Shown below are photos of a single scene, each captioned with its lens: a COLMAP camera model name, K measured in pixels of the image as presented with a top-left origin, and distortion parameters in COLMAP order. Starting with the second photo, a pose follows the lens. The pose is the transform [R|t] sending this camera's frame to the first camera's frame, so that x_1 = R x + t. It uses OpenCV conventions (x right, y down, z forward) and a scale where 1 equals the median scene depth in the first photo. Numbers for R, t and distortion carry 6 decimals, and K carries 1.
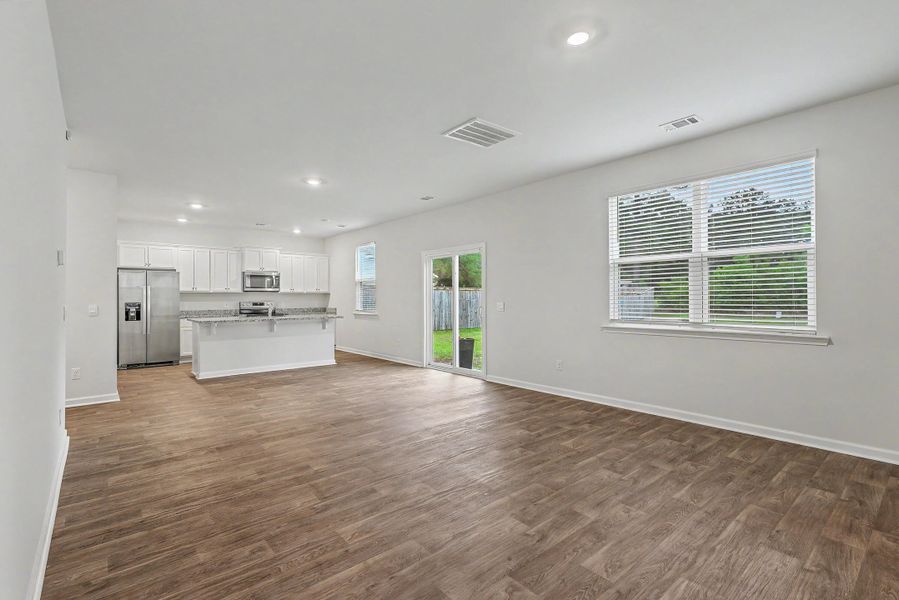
lens RADIAL K [[423.7, 0, 455.3], [0, 423.7, 292.4], [0, 0, 1]] dist [-0.000167, 0.001118]
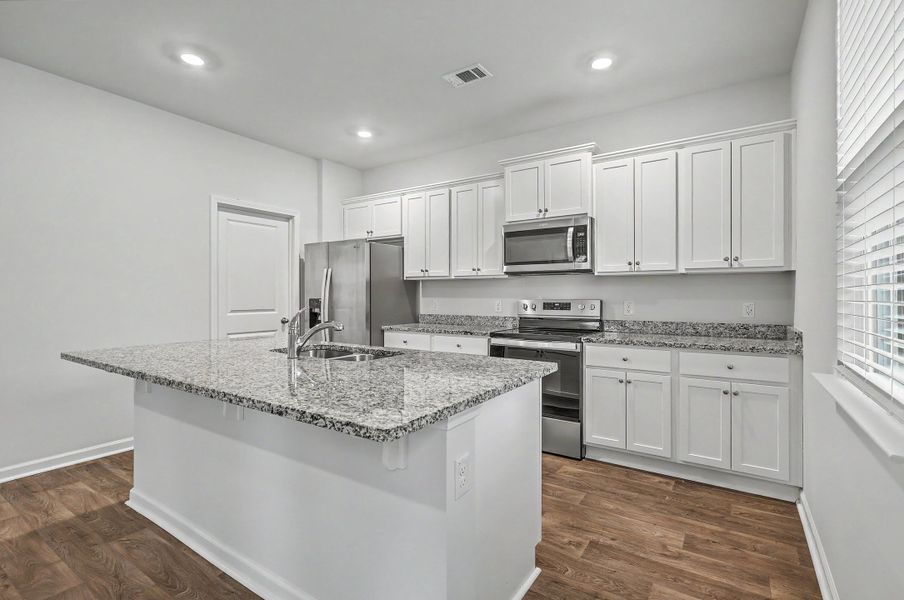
lens RADIAL K [[426.1, 0, 446.5], [0, 426.1, 294.3], [0, 0, 1]] dist [-0.000167, 0.001118]
pose [[0.269949, 0.014236, -0.962769, -0.118561], [0.022108, 0.999535, 0.020978, 0.007028], [0.962621, -0.026947, 0.269509, 0.813405]]
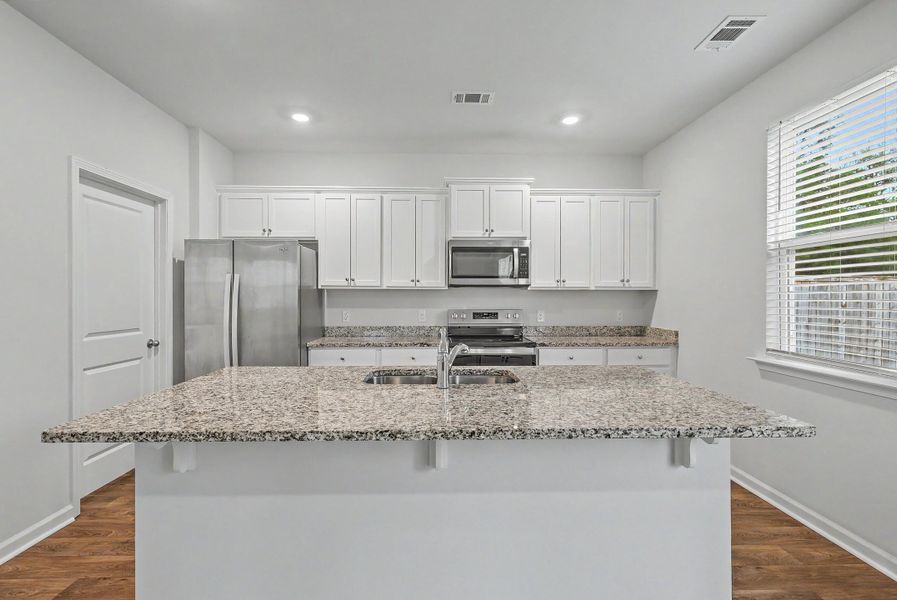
lens RADIAL K [[422.8, 0, 445.0], [0, 422.8, 298.6], [0, 0, 1]] dist [-0.000167, 0.001118]
pose [[0.778040, 0.017747, -0.627964, -0.228858], [0.004203, 0.999431, 0.033452, -0.004060], [0.628201, -0.028666, 0.777523, 0.649147]]
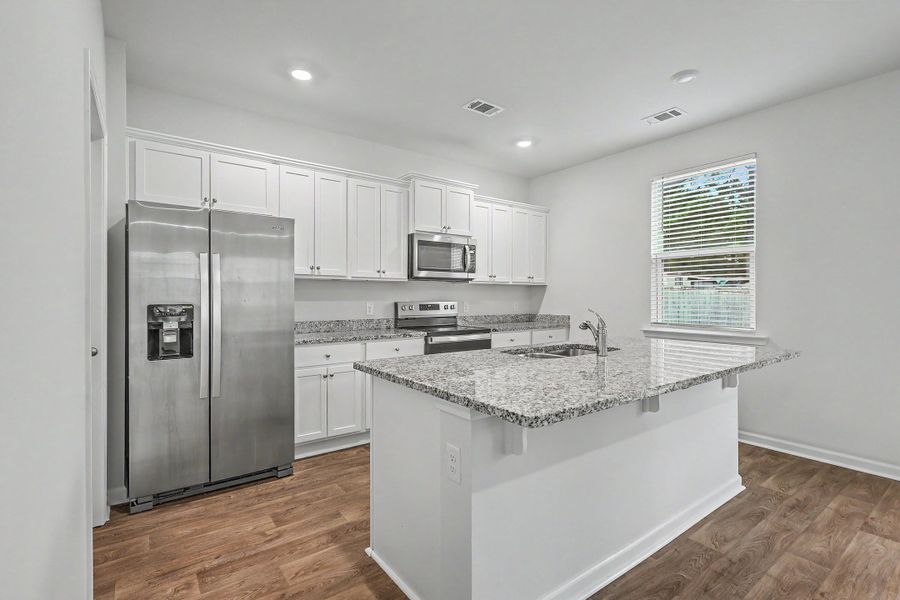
lens RADIAL K [[424.2, 0, 446.2], [0, 424.2, 300.7], [0, 0, 1]] dist [-0.000167, 0.001118]
pose [[0.997589, 0.016729, -0.067356, -0.422980], [-0.014312, 0.999241, 0.036216, 0.004244], [0.067911, -0.035165, 0.997071, 0.552309]]
